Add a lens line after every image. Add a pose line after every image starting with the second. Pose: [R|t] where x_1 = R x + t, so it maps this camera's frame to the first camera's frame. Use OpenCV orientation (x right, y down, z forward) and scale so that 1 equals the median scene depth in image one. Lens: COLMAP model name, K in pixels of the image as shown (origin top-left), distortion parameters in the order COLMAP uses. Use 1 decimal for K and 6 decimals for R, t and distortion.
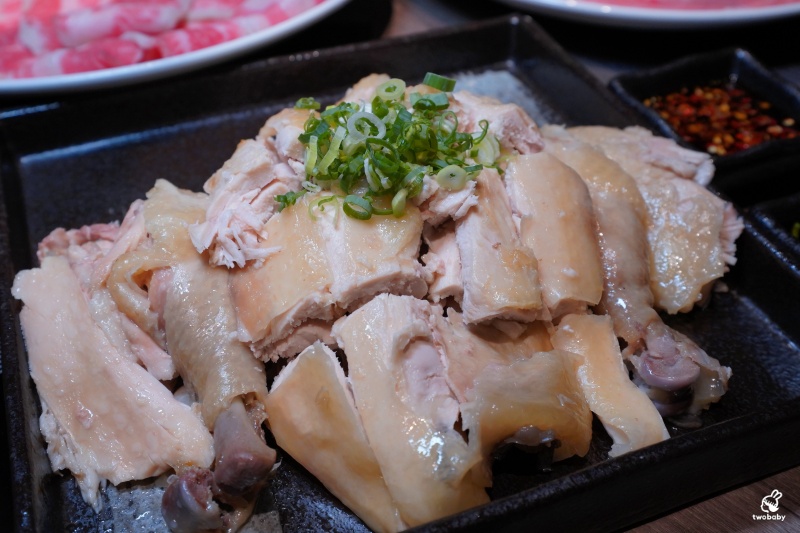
lens RADIAL K [[850.7, 0, 400.0], [0, 850.7, 266.5], [0, 0, 1]] dist [0.000220, 0.004777]
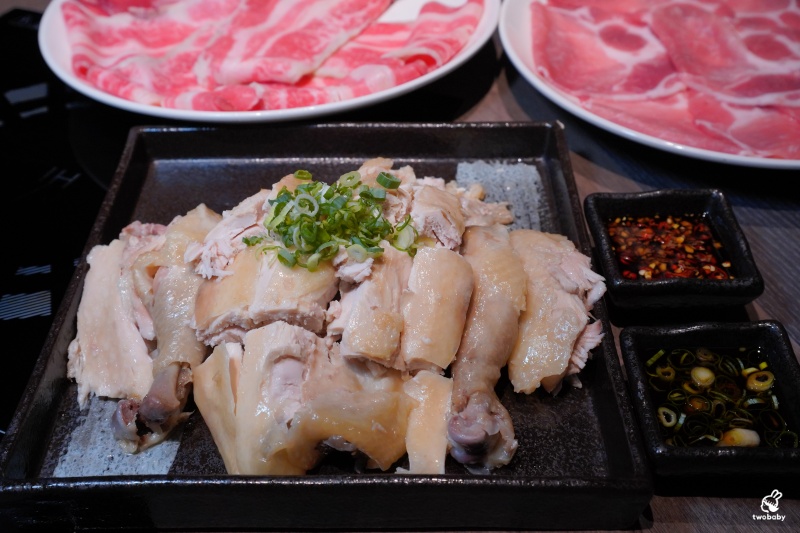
lens RADIAL K [[836.8, 0, 400.0], [0, 836.8, 266.5], [0, 0, 1]] dist [0.016189, 0.007540]
pose [[0.931220, 0.235885, -0.277826, 0.523047], [-0.235165, 0.971273, 0.036420, -0.151540], [0.278436, 0.031420, 0.959941, -0.307368]]
